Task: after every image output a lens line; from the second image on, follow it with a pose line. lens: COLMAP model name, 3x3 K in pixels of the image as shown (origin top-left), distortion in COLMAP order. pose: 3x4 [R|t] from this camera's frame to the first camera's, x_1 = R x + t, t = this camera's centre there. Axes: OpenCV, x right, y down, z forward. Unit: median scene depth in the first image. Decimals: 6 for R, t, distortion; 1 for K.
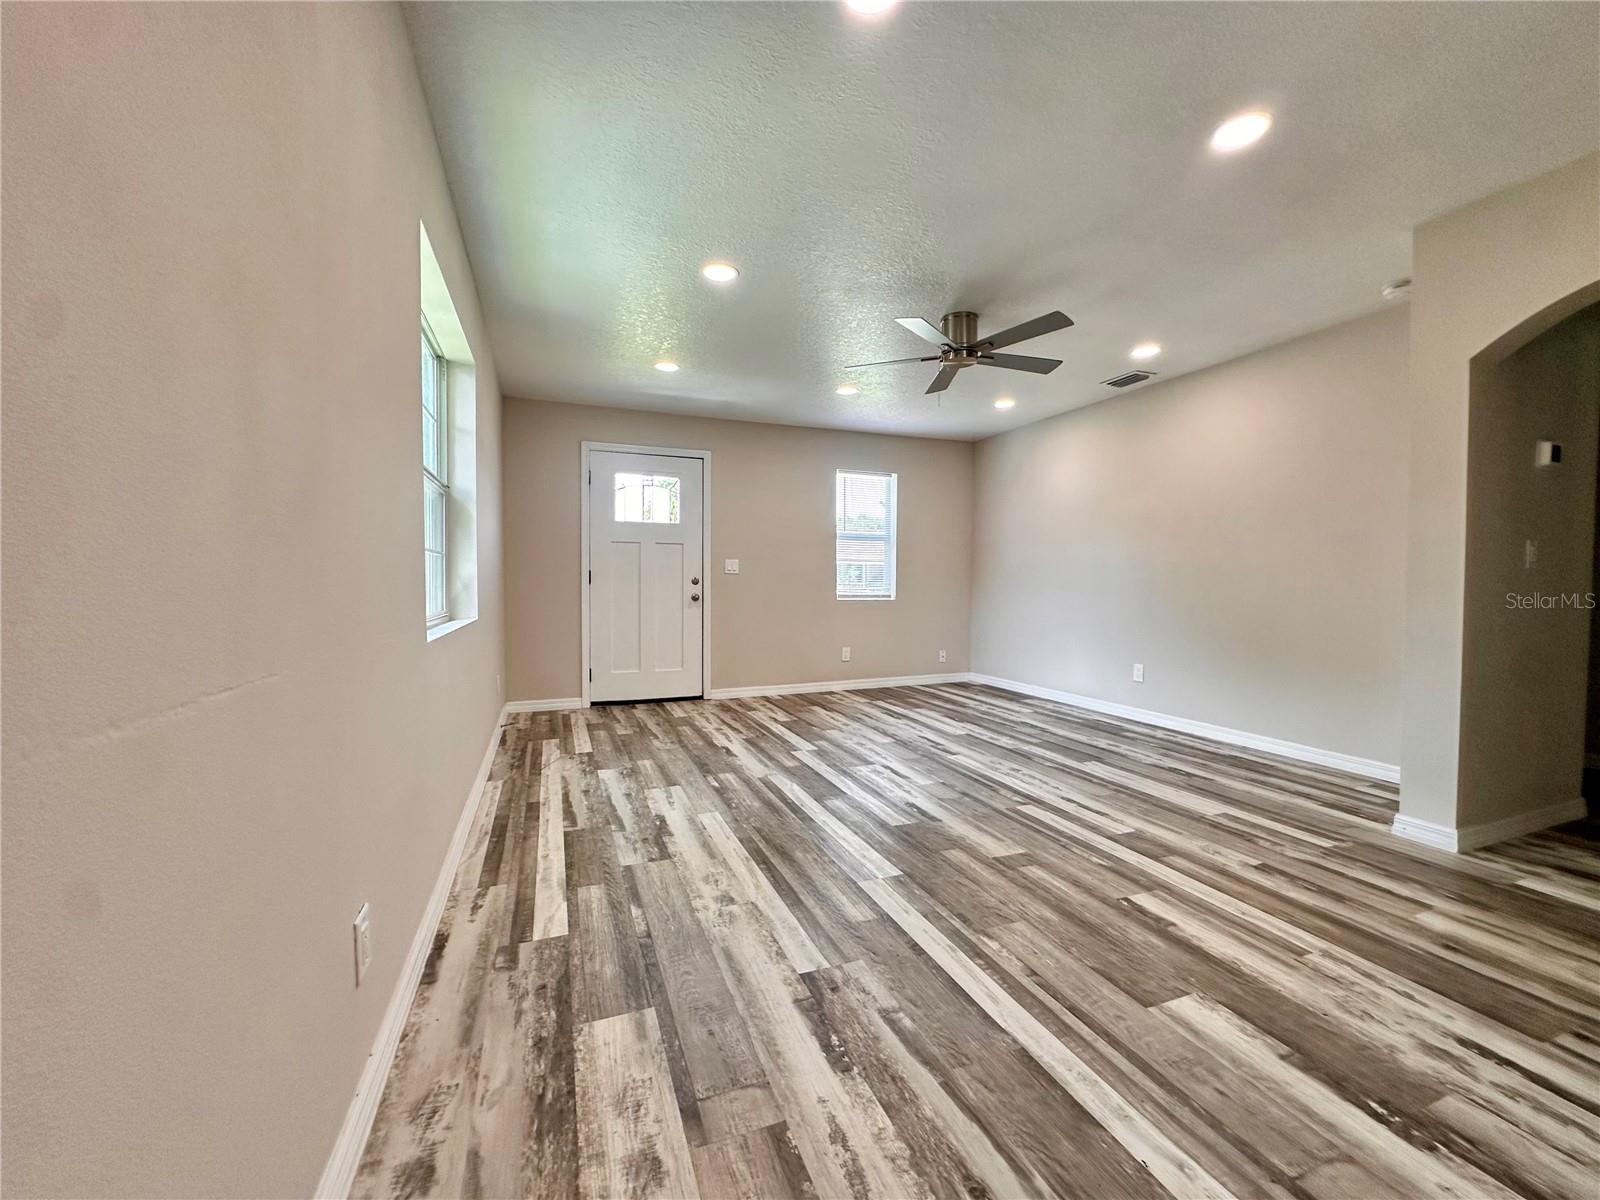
lens RADIAL K [[638.8, 0, 800.7], [0, 638.8, 600.5], [0, 0, 1]] dist [-0.004371, 0.000628]
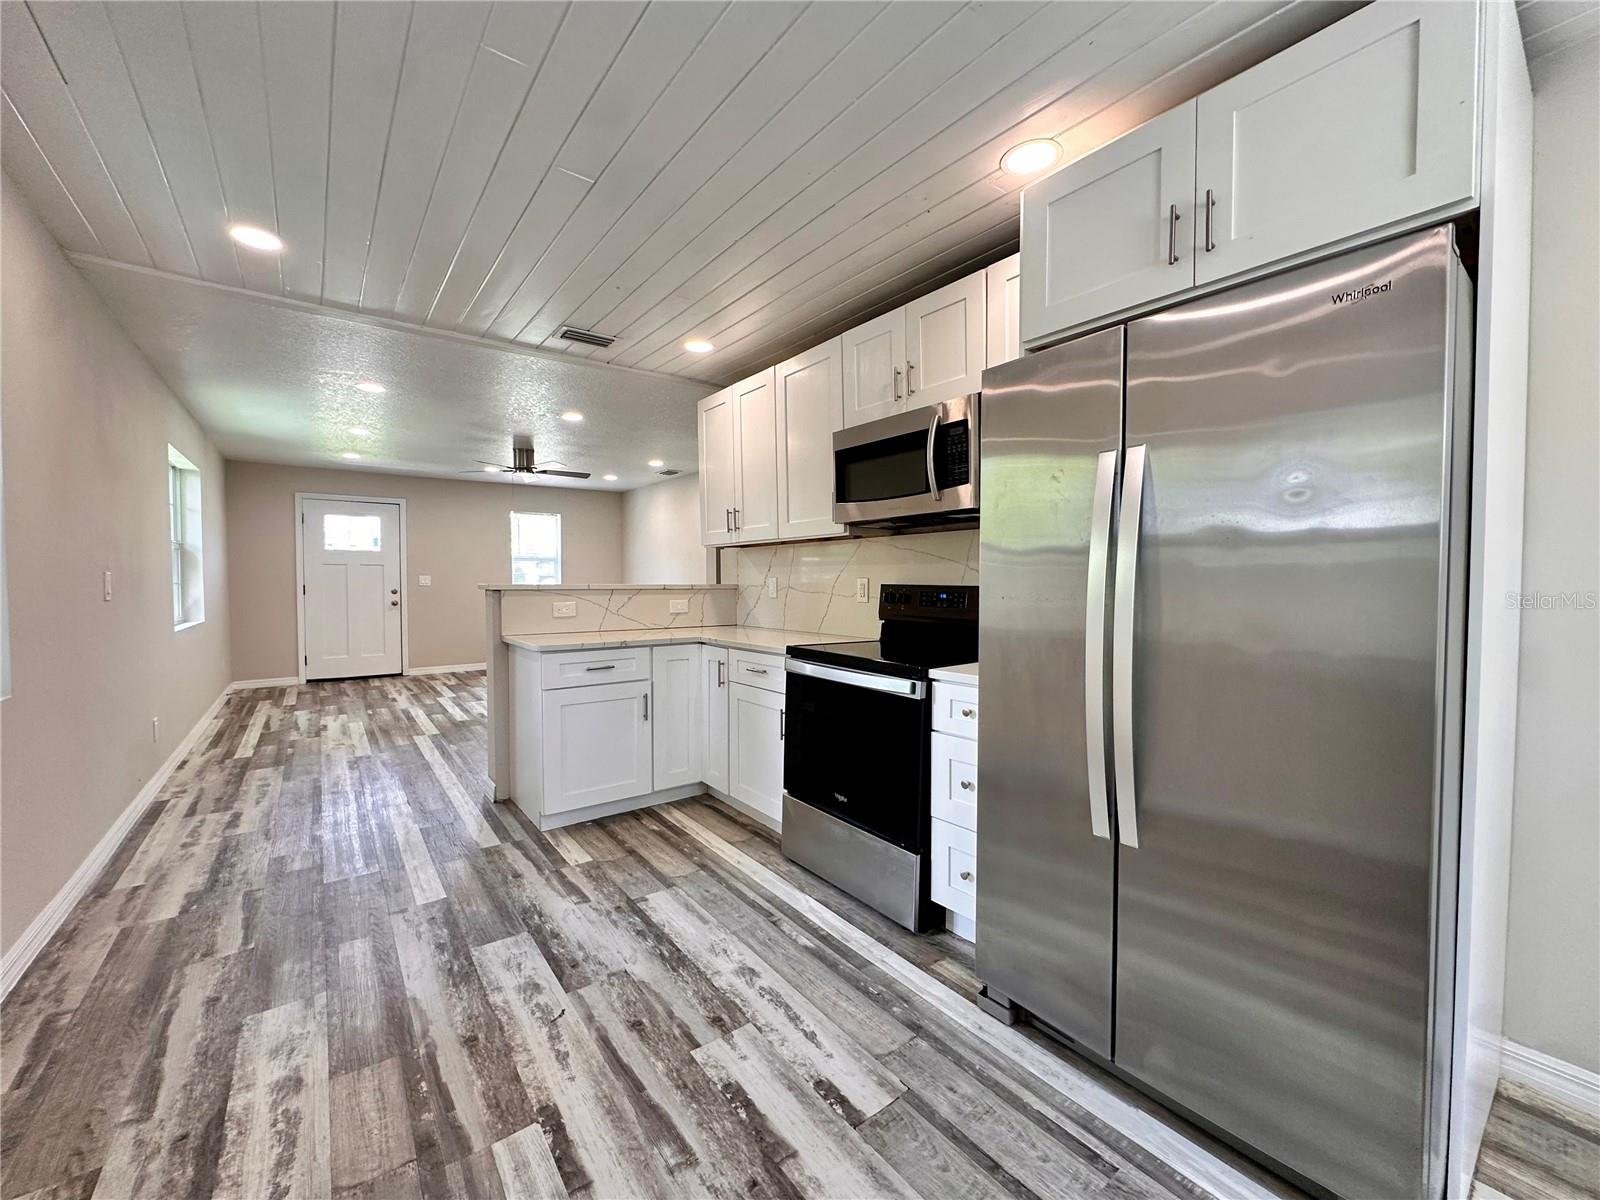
lens RADIAL K [[638.8, 0, 800.7], [0, 638.8, 600.5], [0, 0, 1]] dist [-0.004371, 0.000628]
pose [[0.961929, -0.012325, 0.273020, 0.600848], [0.010623, 0.999914, 0.007713, -0.024210], [-0.273092, -0.004520, 0.961977, -1.143699]]
